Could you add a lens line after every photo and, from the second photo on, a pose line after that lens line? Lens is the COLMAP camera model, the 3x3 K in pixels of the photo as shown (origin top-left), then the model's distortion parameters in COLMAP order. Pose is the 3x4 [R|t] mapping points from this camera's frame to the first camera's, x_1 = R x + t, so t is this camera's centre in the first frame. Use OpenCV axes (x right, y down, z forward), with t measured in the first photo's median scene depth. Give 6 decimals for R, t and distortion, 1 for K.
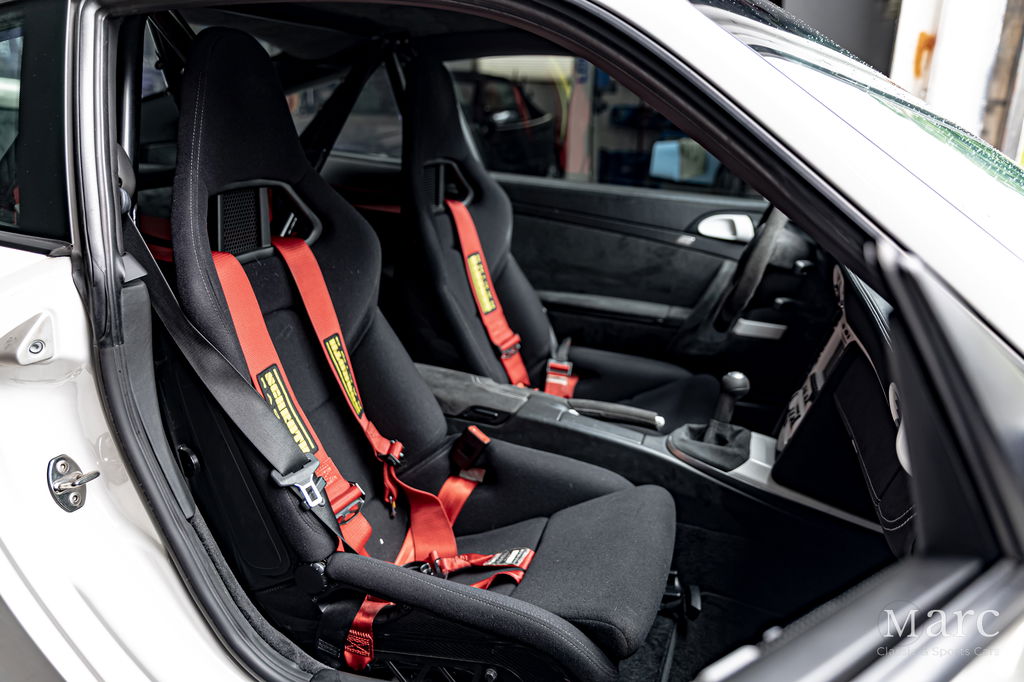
lens RADIAL K [[878.1, 0, 511.6], [0, 878.1, 335.6], [0, 0, 1]] dist [-0.009102, -0.001589]
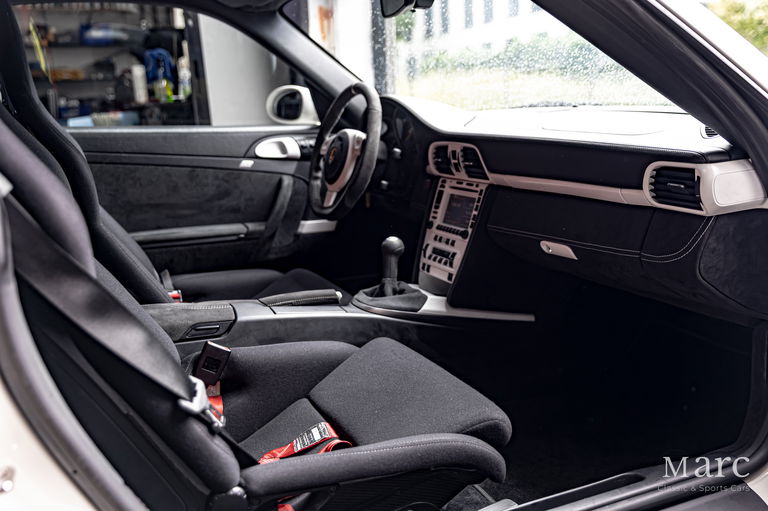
lens RADIAL K [[713.4, 0, 382.3], [0, 713.4, 257.3], [0, 0, 1]] dist [0.057367, 0.000000]
pose [[0.726617, -0.207265, 0.655033, -0.320541], [0.246160, 0.968652, 0.033439, 0.024269], [-0.641430, 0.136946, 0.754860, 0.180720]]
